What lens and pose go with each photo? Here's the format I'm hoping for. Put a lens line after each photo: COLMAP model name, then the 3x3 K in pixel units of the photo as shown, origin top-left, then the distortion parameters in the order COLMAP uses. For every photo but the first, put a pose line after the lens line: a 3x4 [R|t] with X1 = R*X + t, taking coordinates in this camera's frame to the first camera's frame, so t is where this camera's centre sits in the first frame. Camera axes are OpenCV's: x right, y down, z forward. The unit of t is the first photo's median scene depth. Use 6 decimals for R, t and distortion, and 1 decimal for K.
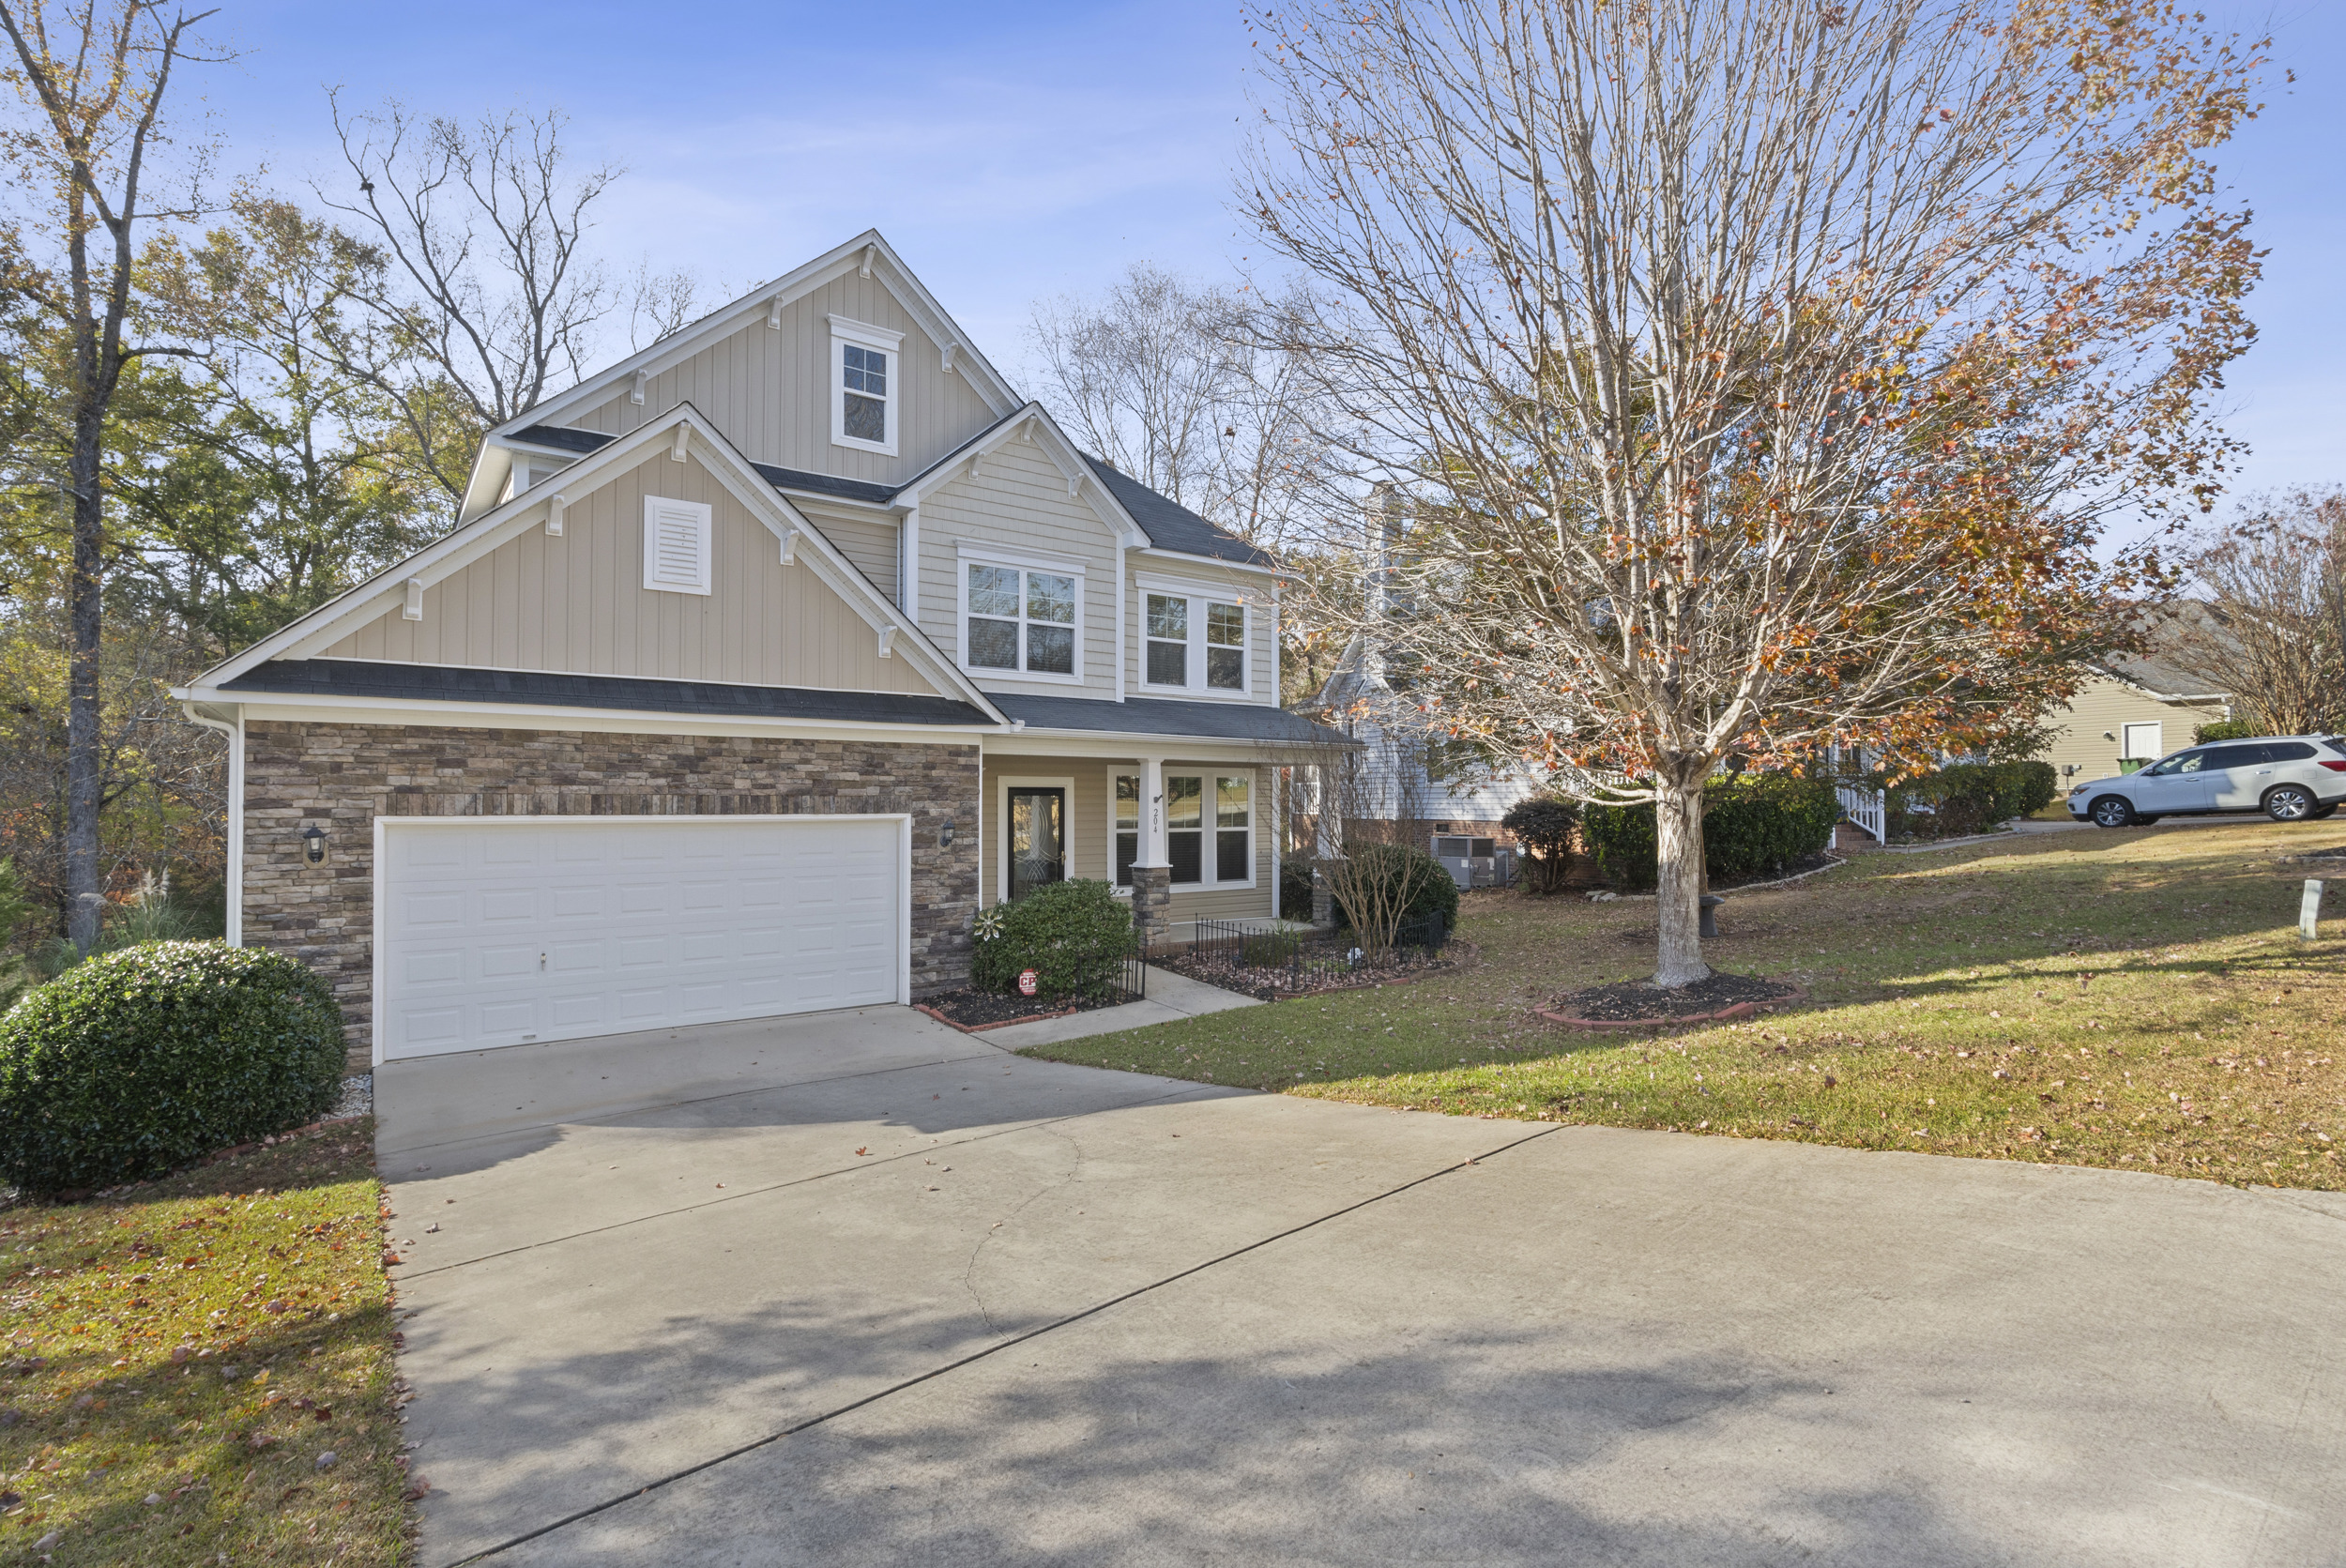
lens RADIAL K [[1083.0, 0, 1173.0], [0, 1083.0, 784.0], [0, 0, 1]] dist [-0.008635, -0.000300]
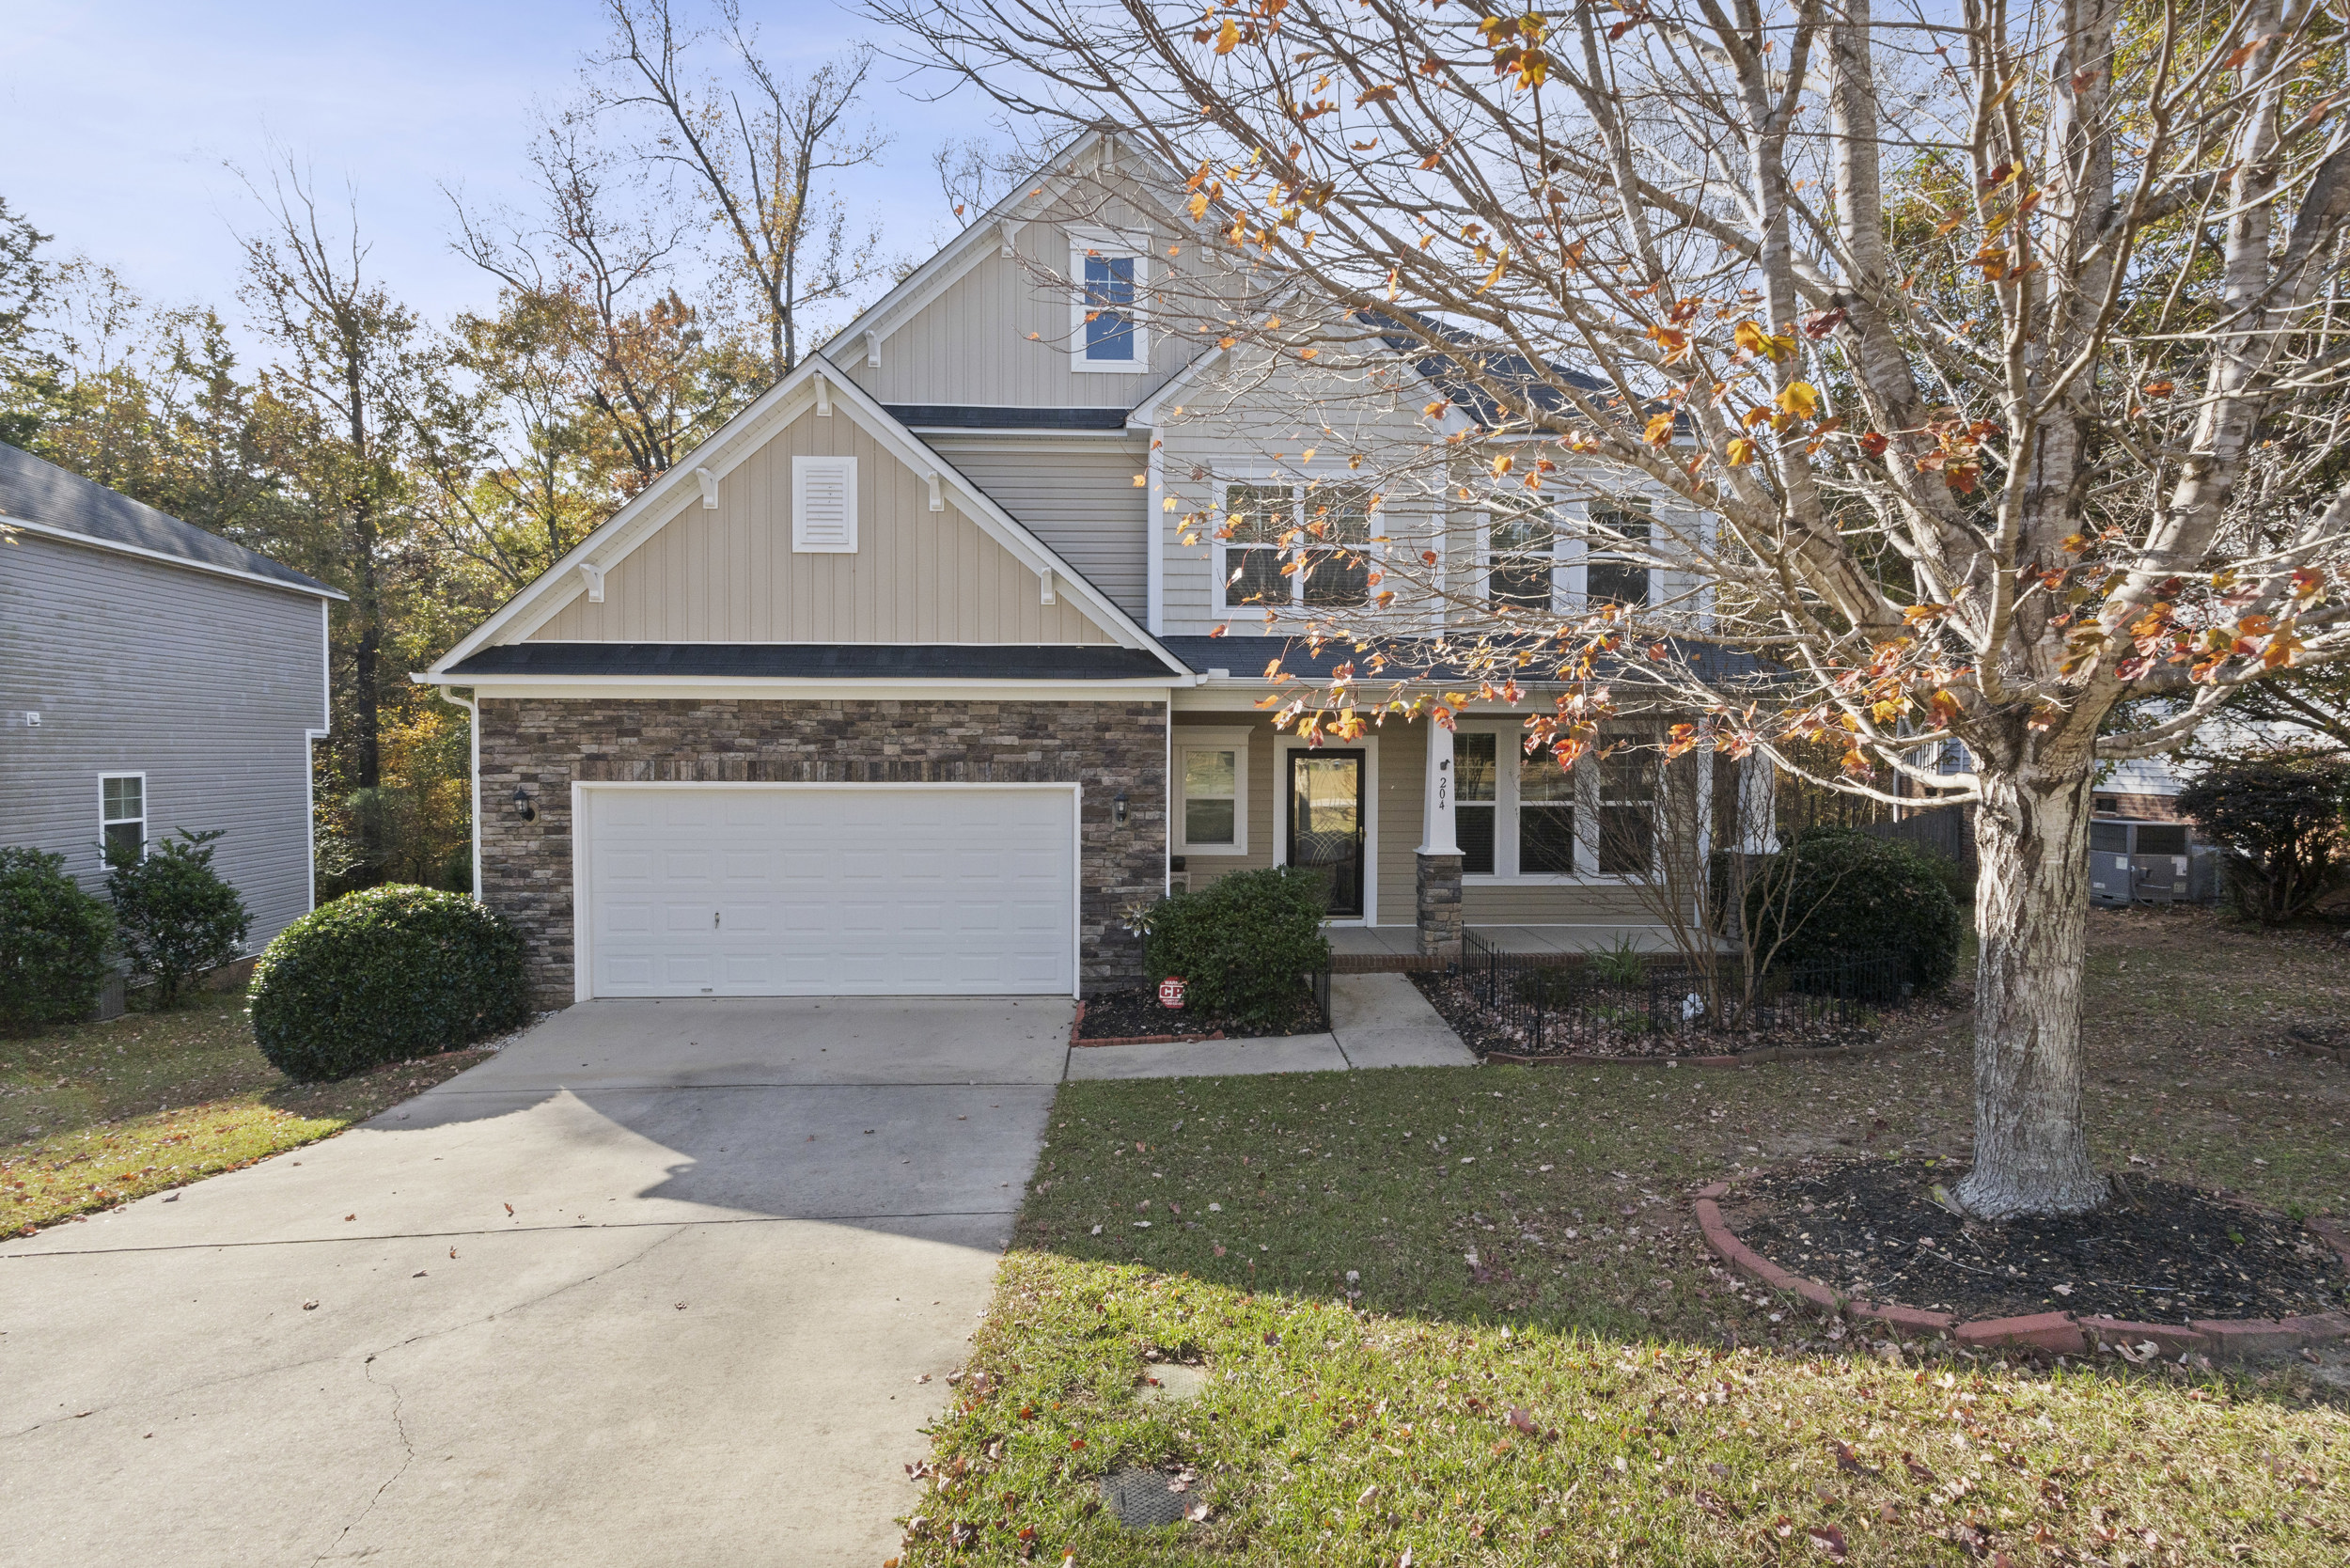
lens RADIAL K [[1084.9, 0, 1175.0], [0, 1084.9, 784.0], [0, 0, 1]] dist [-0.008635, -0.000300]
pose [[0.828228, 0.019673, -0.560045, 0.356494], [0.006831, 0.998955, 0.045193, -0.011823], [0.560349, -0.041256, 0.827228, 0.367733]]
